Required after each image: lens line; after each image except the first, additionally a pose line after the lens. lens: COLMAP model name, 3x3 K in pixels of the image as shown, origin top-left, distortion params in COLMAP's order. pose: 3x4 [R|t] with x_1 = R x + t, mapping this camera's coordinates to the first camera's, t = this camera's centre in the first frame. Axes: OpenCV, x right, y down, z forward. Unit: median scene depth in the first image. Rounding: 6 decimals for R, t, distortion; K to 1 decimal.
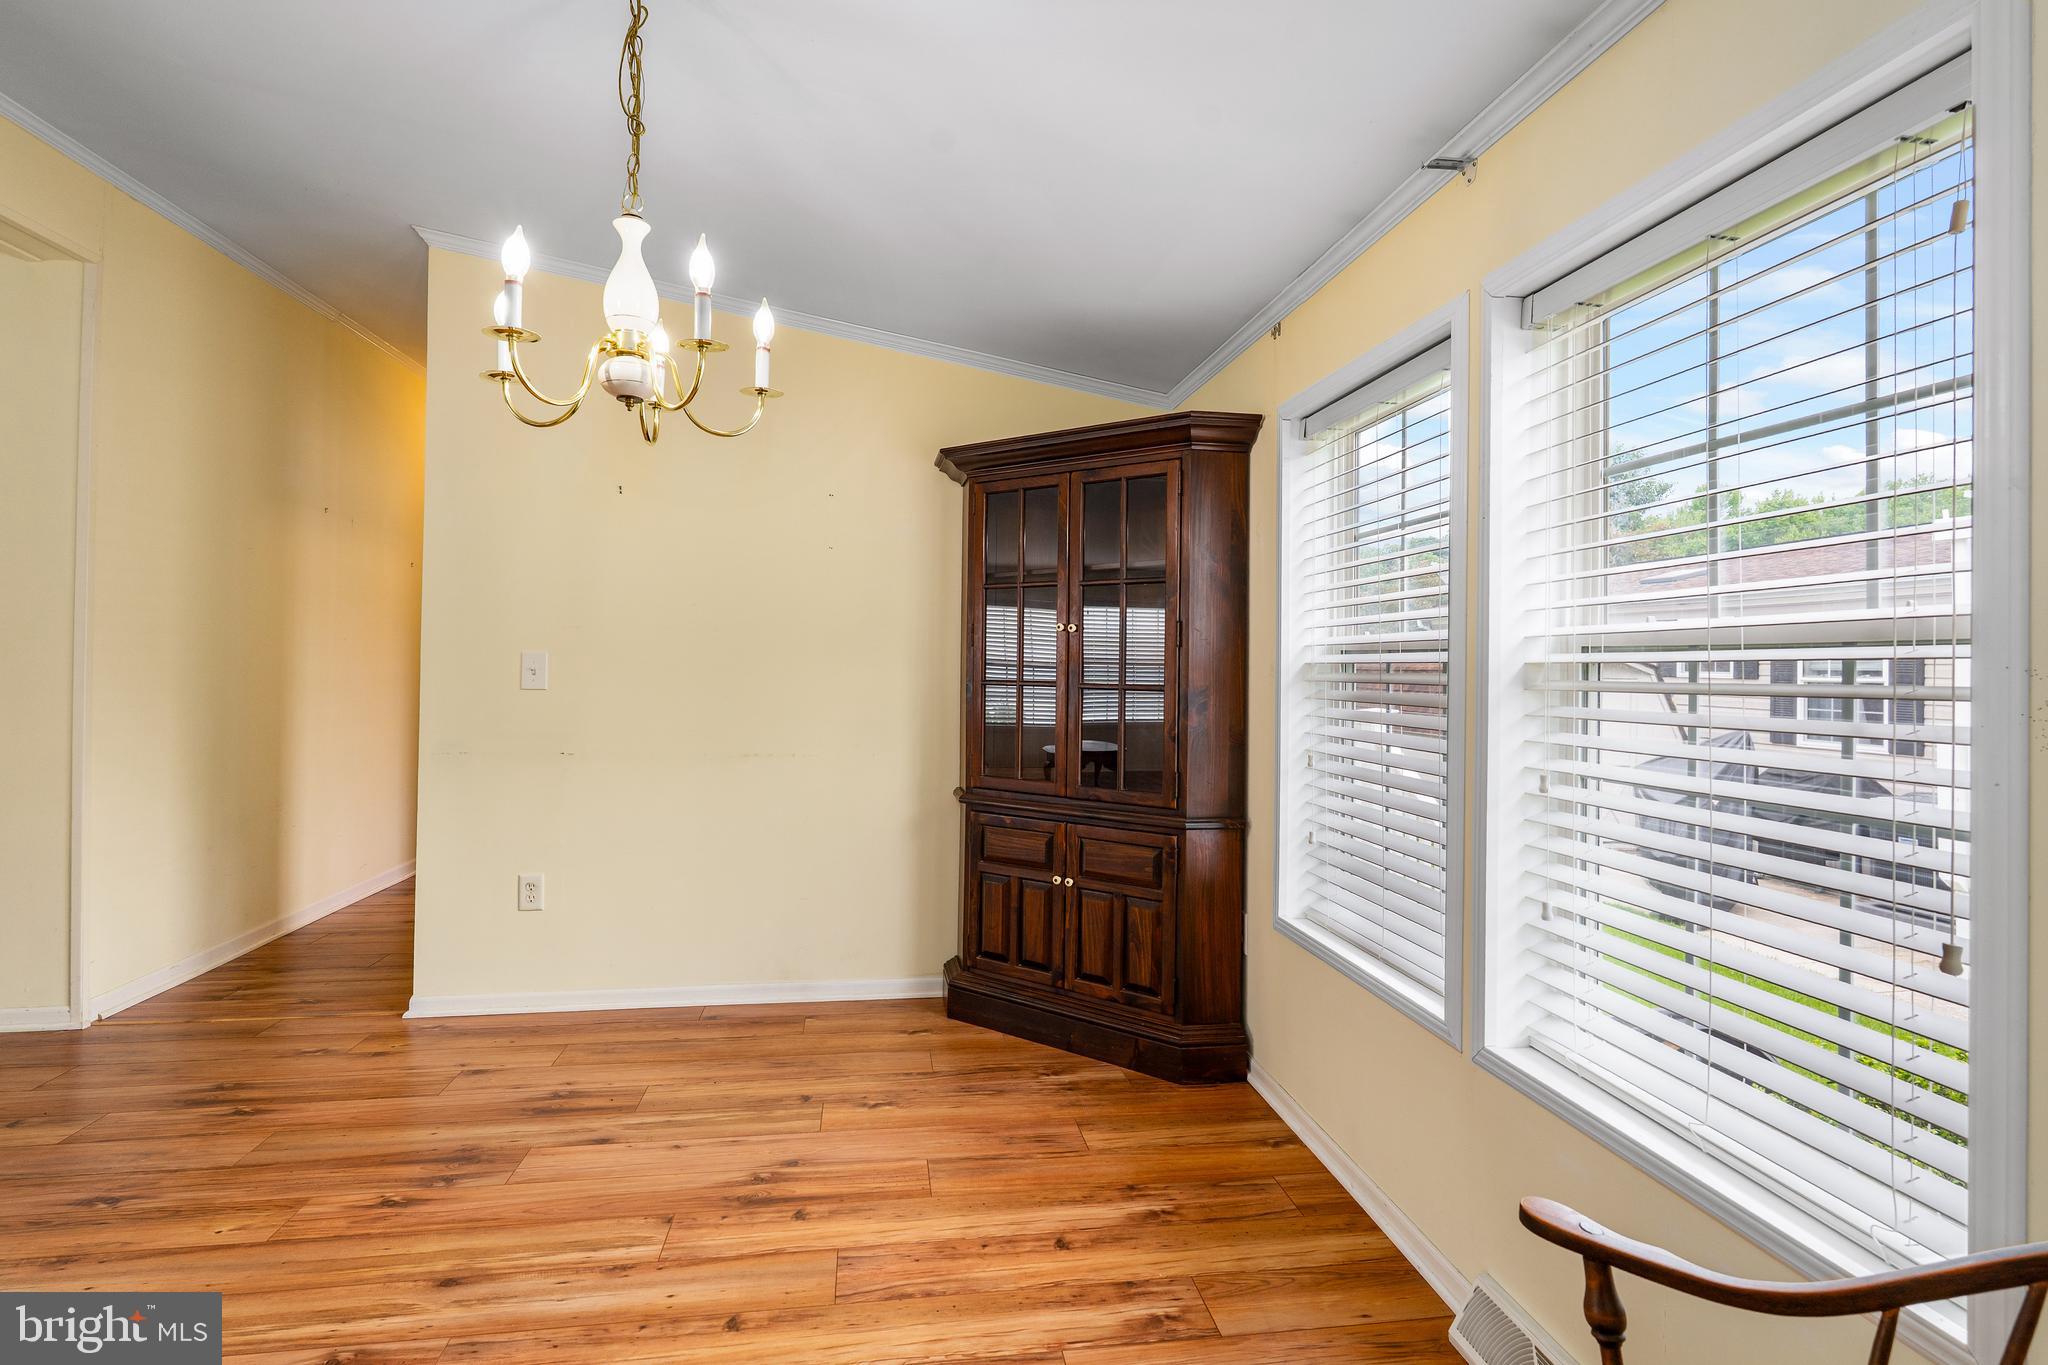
lens RADIAL K [[929.2, 0, 1029.4], [0, 929.2, 665.2], [0, 0, 1]] dist [-0.000547, -0.000176]
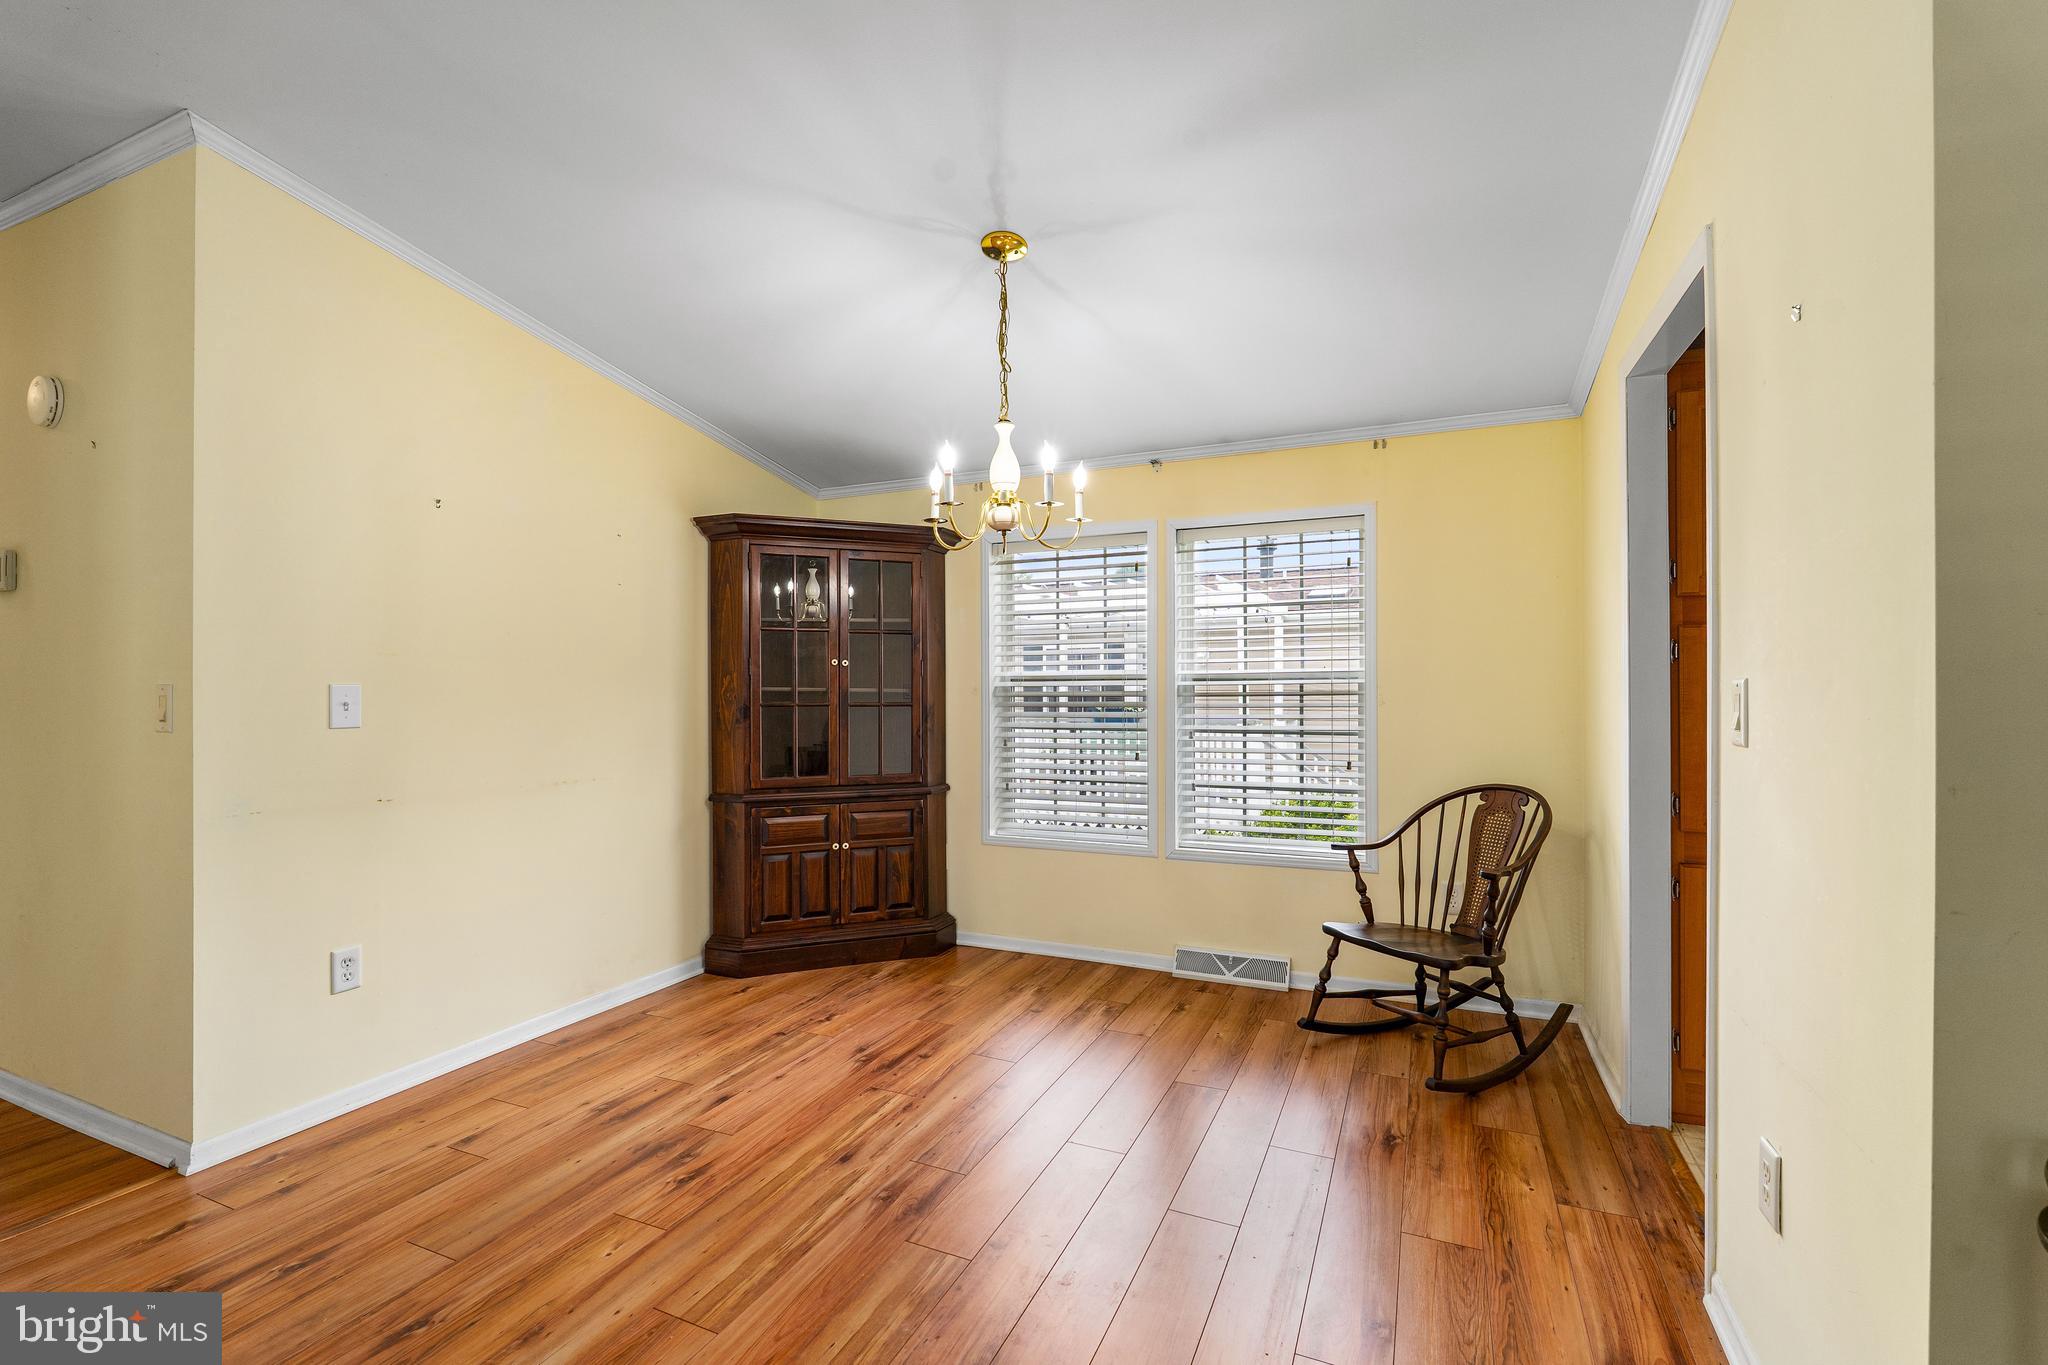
lens RADIAL K [[877.3, 0, 1021.8], [0, 877.3, 692.7], [0, 0, 1]] dist [0.001629, -0.000008]
pose [[0.553143, -0.016672, 0.832920, -1.070927], [0.007567, 0.999859, 0.014988, -0.016576], [-0.833052, -0.001988, 0.553191, 0.062362]]
